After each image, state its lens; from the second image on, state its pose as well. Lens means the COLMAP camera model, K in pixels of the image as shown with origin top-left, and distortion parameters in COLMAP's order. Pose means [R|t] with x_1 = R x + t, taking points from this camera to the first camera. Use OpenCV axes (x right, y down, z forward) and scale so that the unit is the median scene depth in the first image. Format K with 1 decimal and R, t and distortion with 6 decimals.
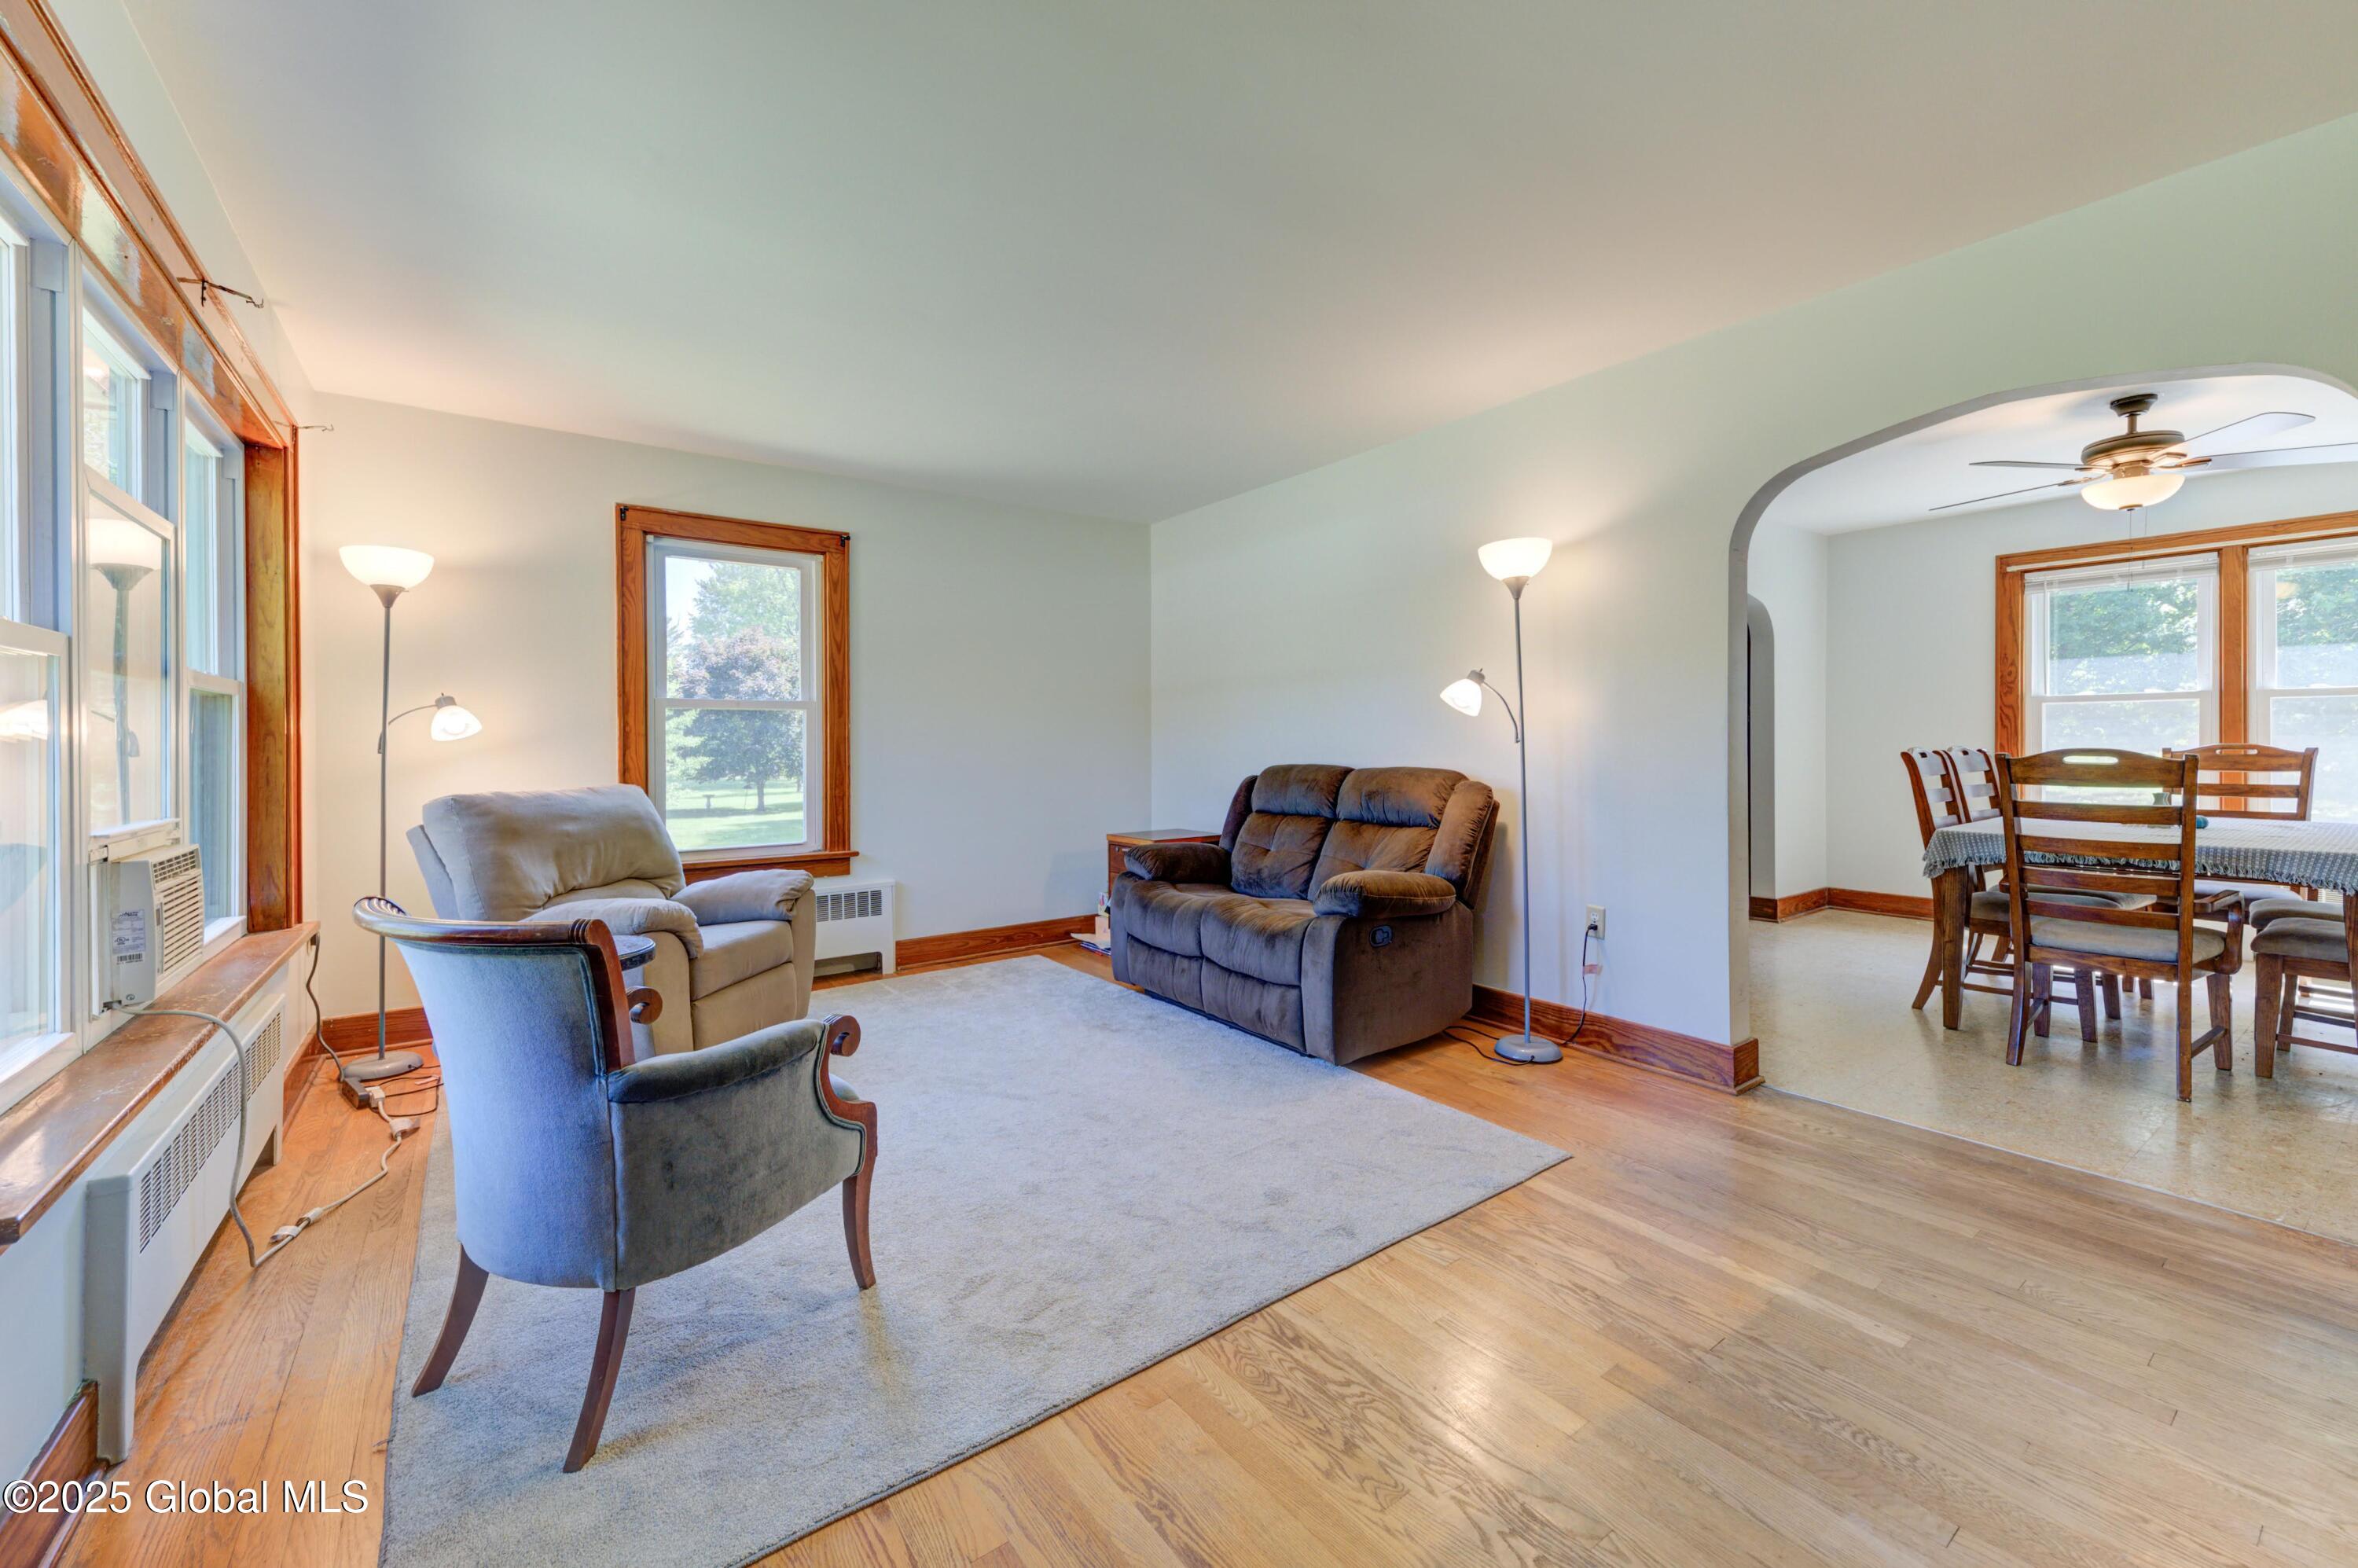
lens RADIAL K [[927.6, 0, 1204.1], [0, 927.6, 745.1], [0, 0, 1]] dist [0.015290, -0.000184]
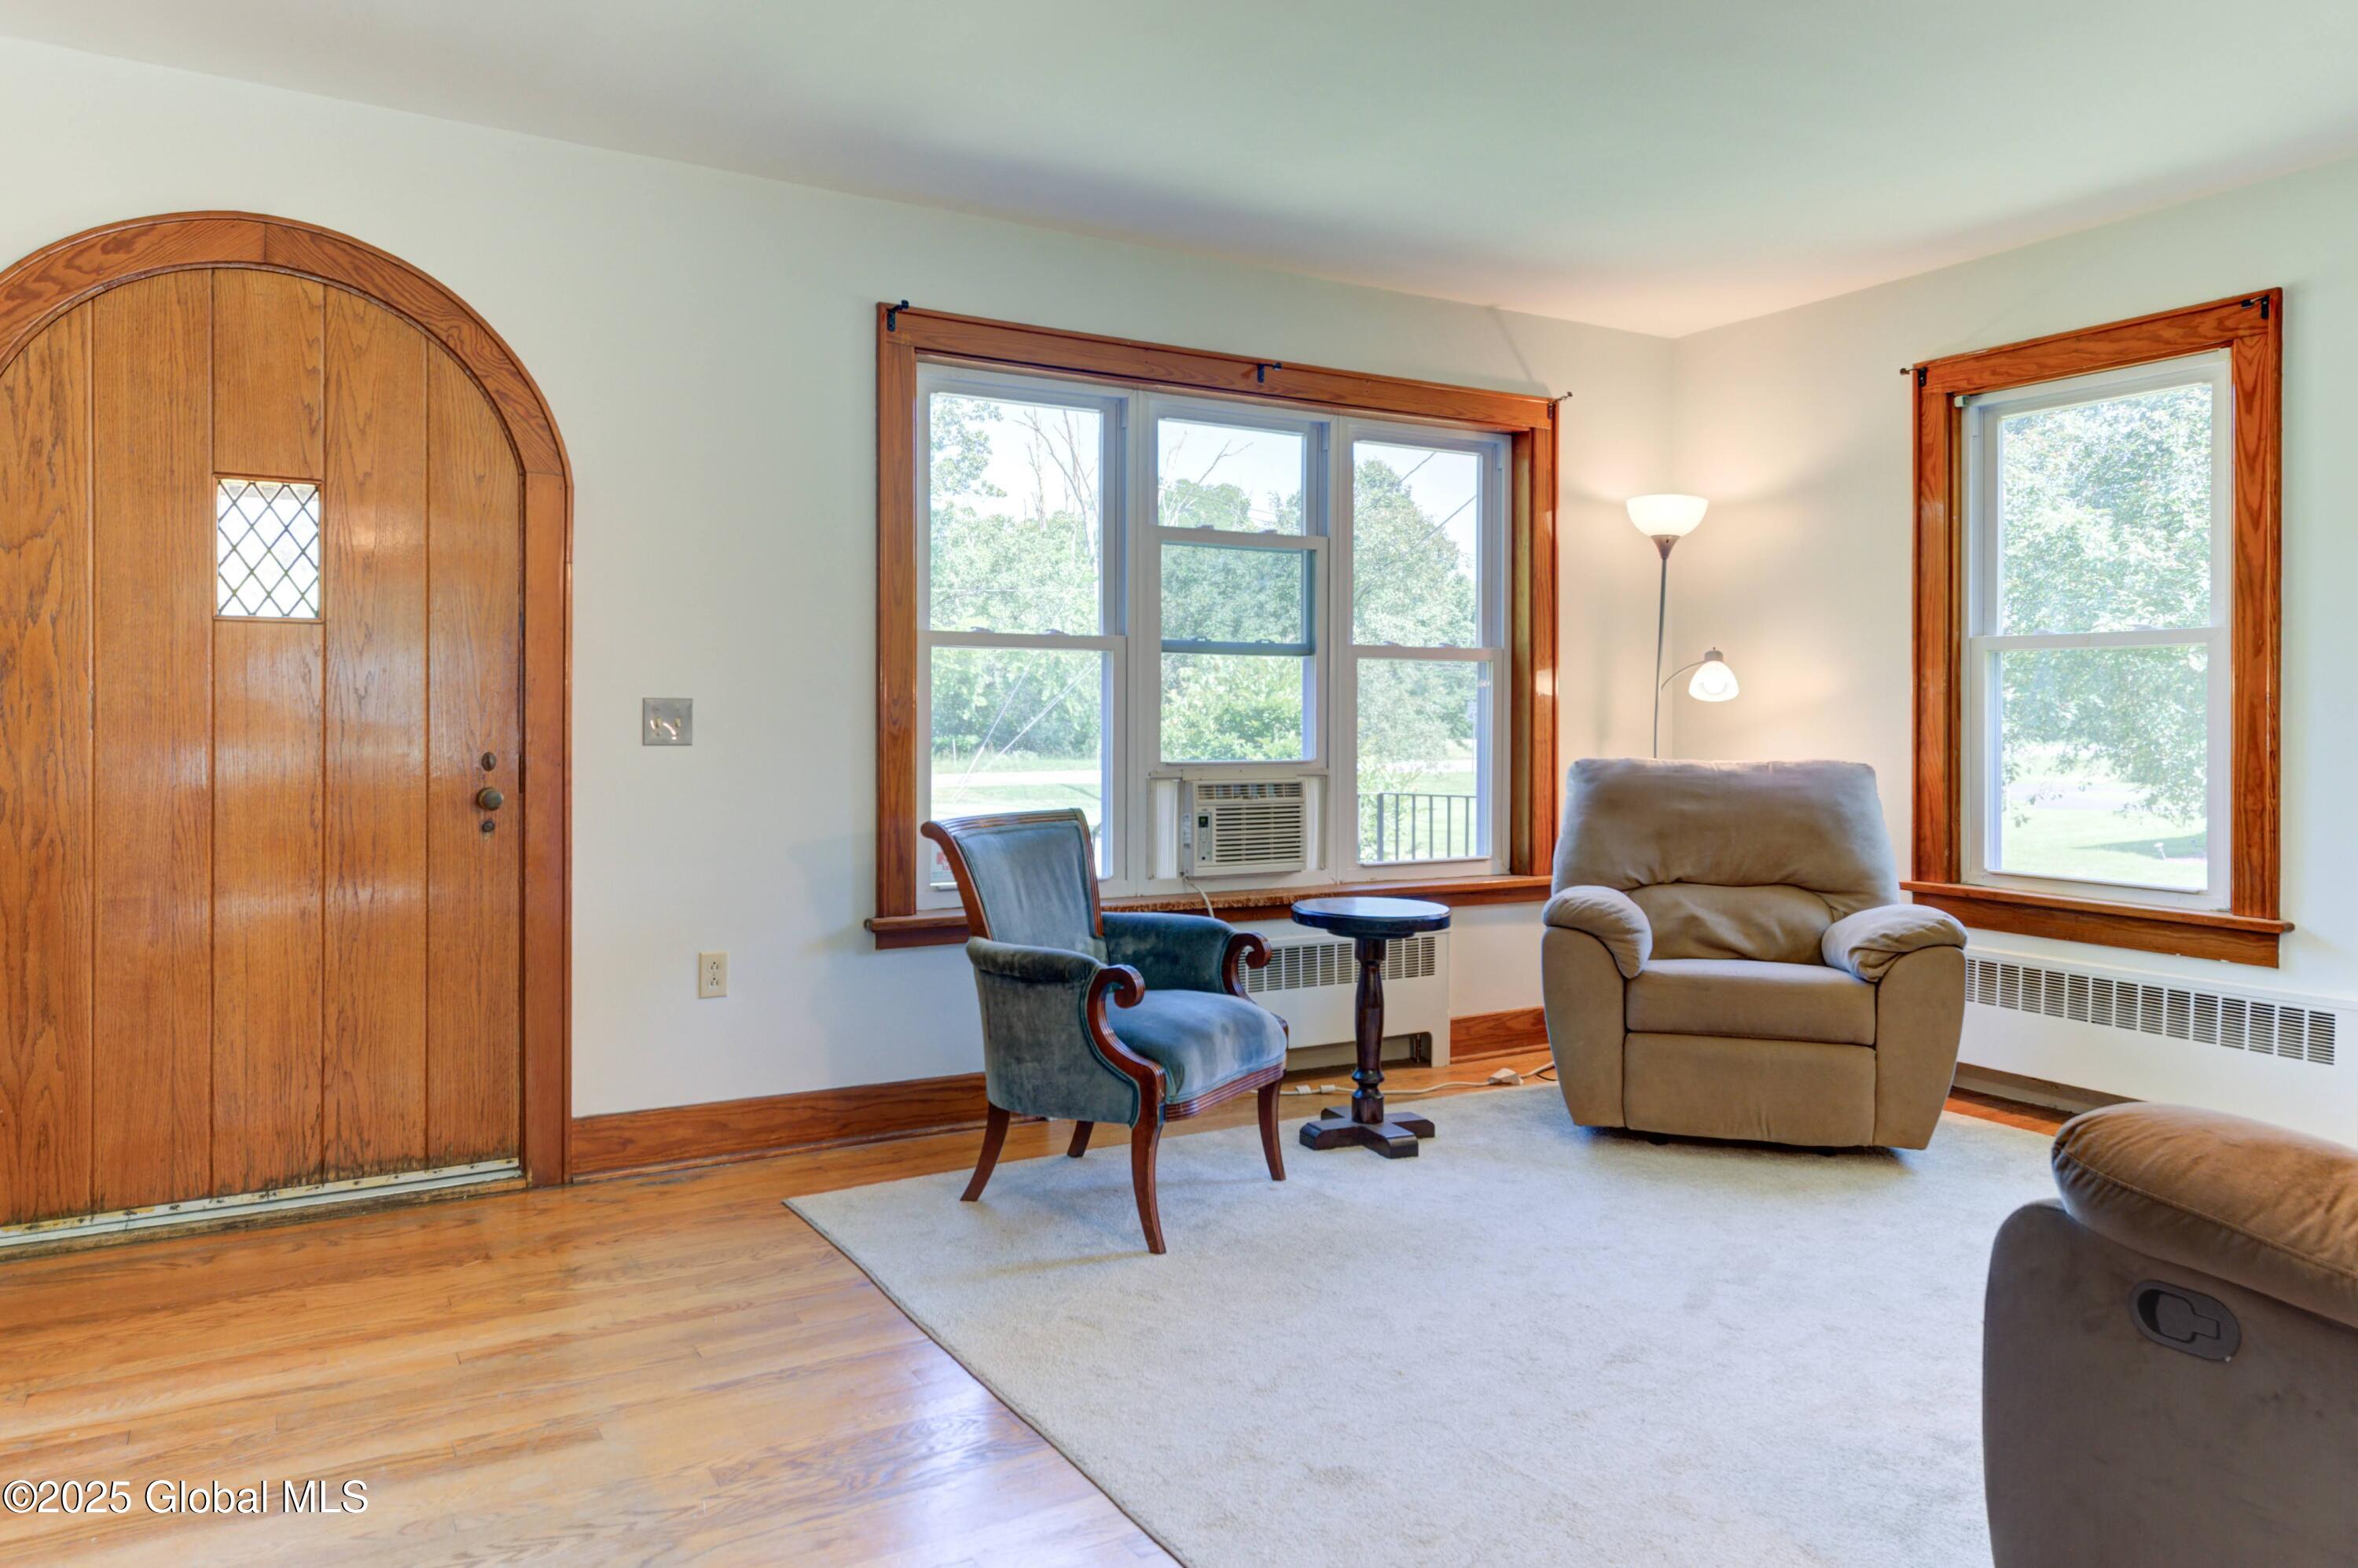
lens RADIAL K [[1563.0, 0, 1156.9], [0, 1563.0, 722.3], [0, 0, 1]] dist [0.003889, 0.009138]
pose [[-0.122170, 0.015494, -0.992388, 0.705642], [-0.003454, 0.999865, 0.016036, -0.006576], [0.992503, 0.005387, -0.122100, 0.661056]]
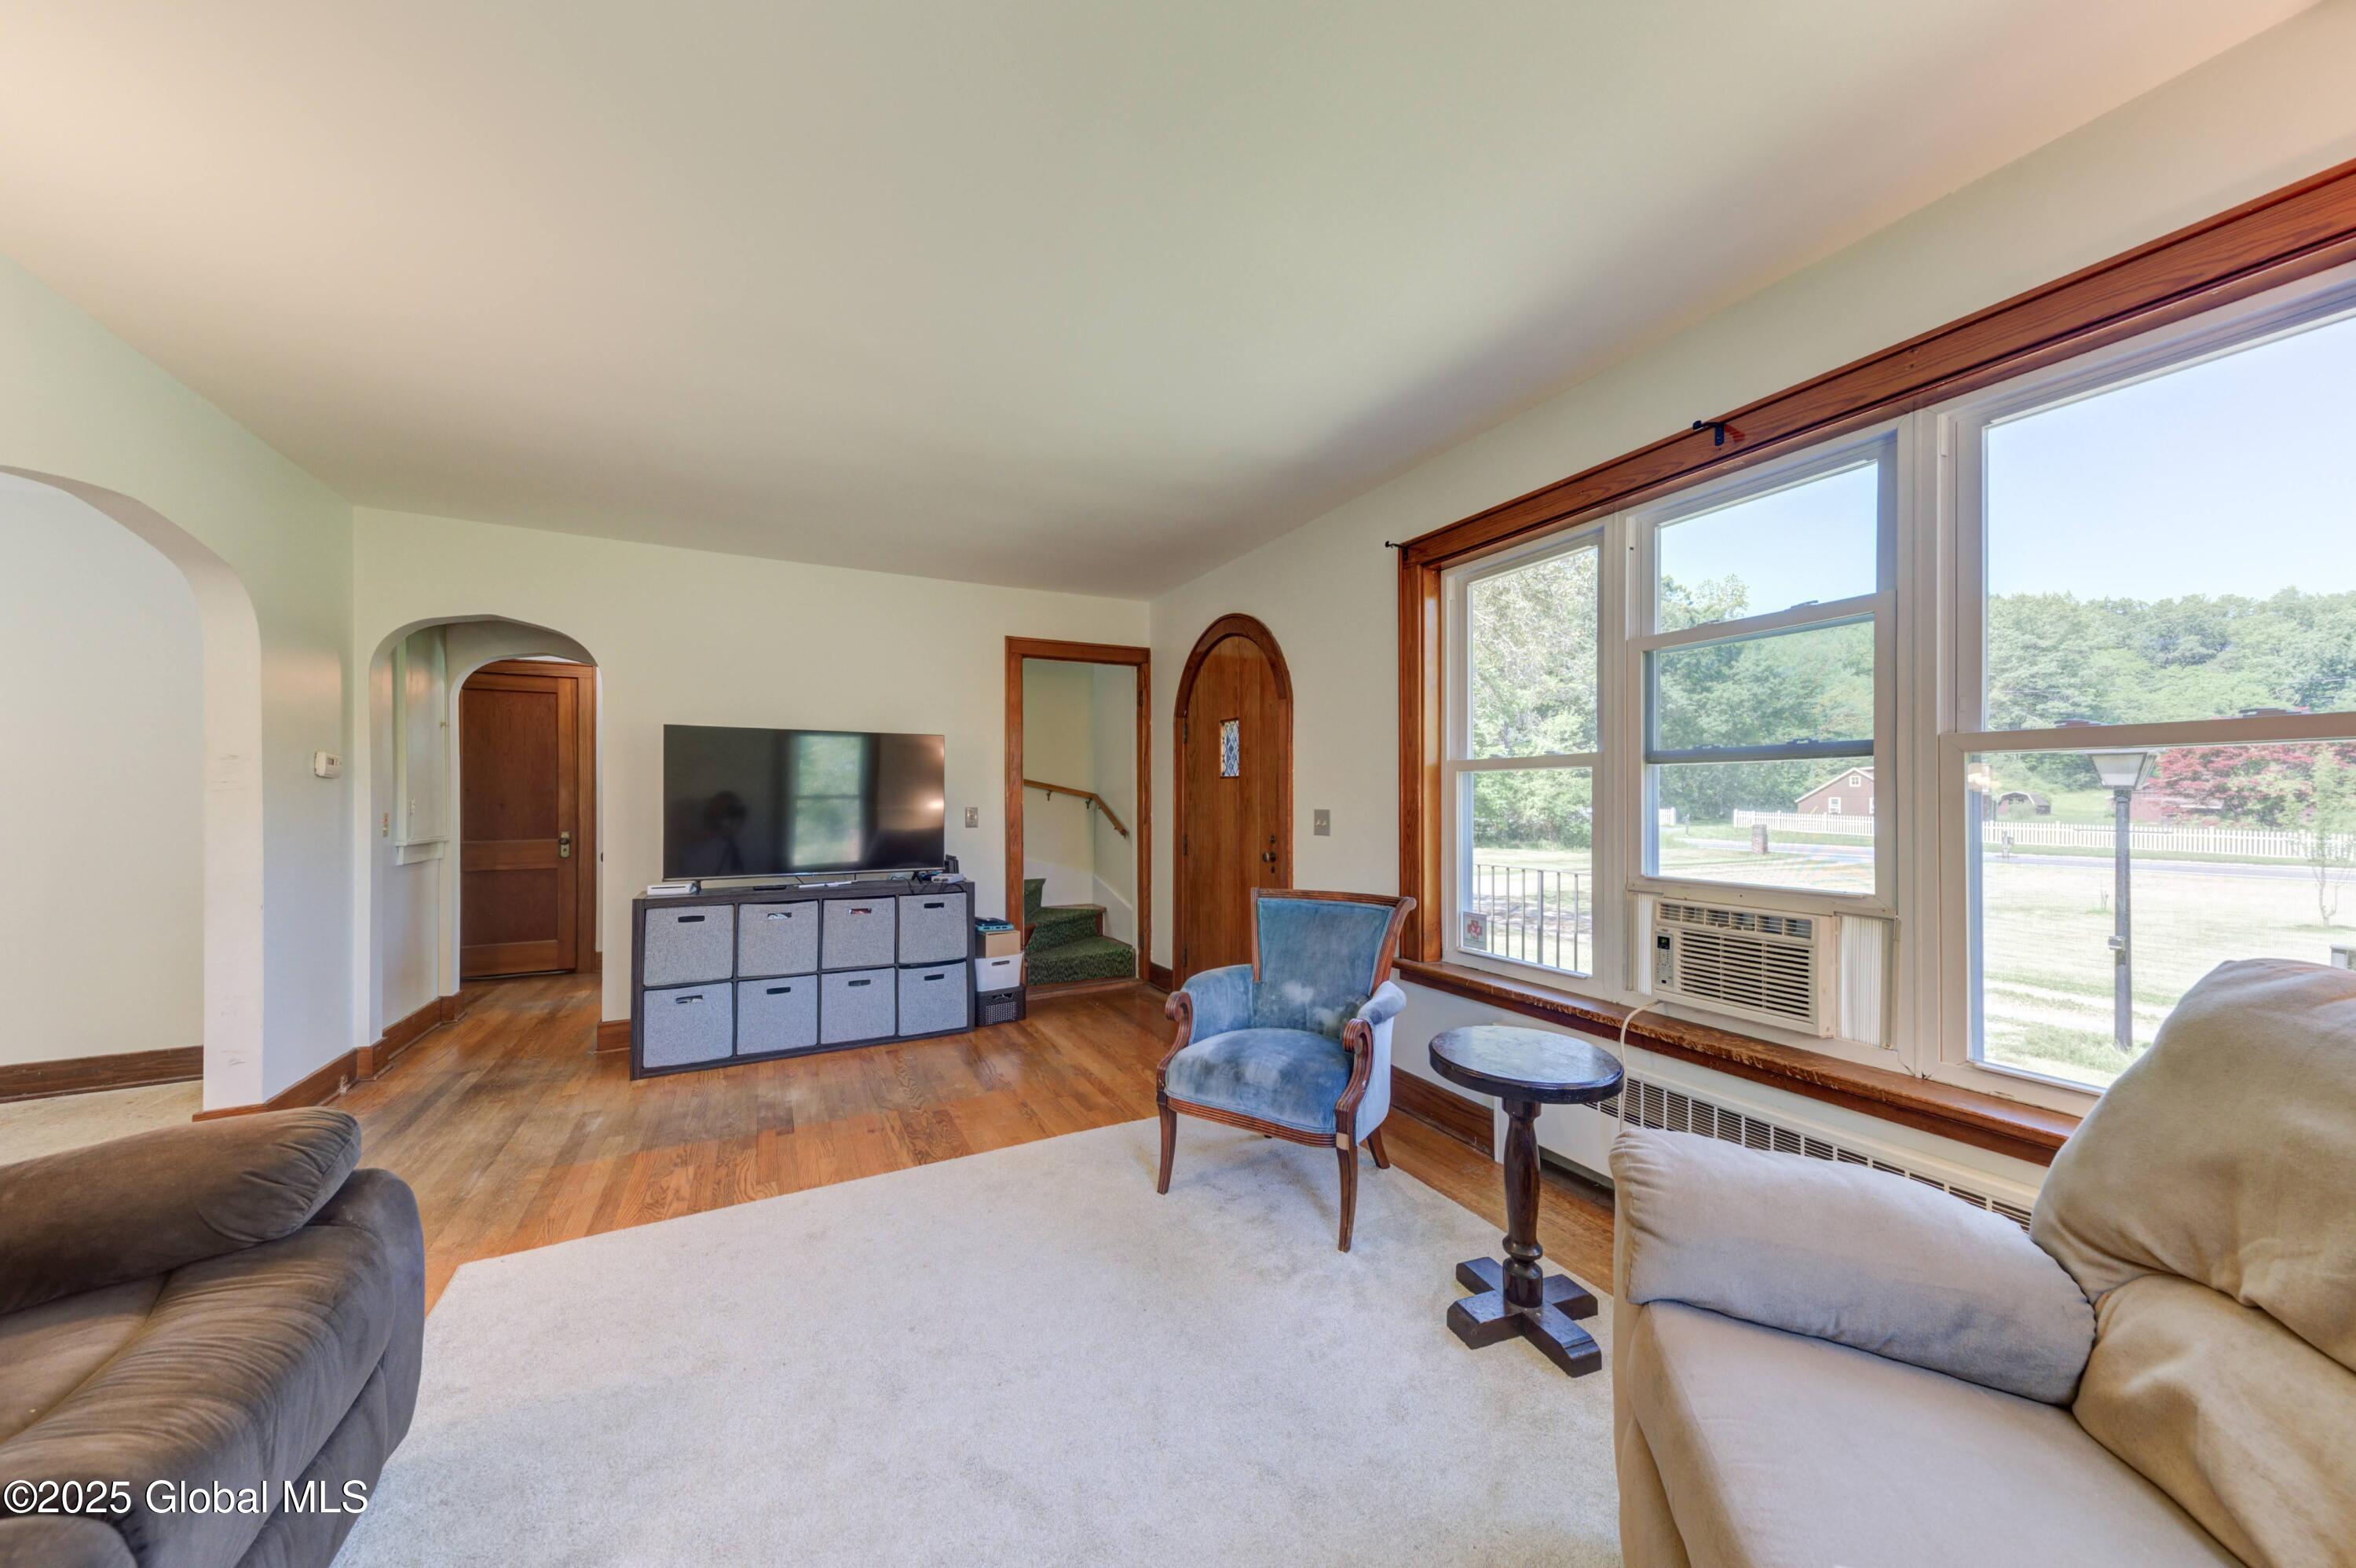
lens RADIAL K [[816.6, 0, 1181.5], [0, 816.6, 796.0], [0, 0, 1]] dist [0.000825, 0.000046]
pose [[-0.984690, 0.011137, 0.173958, -0.343557], [0.010904, 0.999938, -0.002299, -0.020370], [-0.173972, -0.000367, -0.984750, 1.241152]]
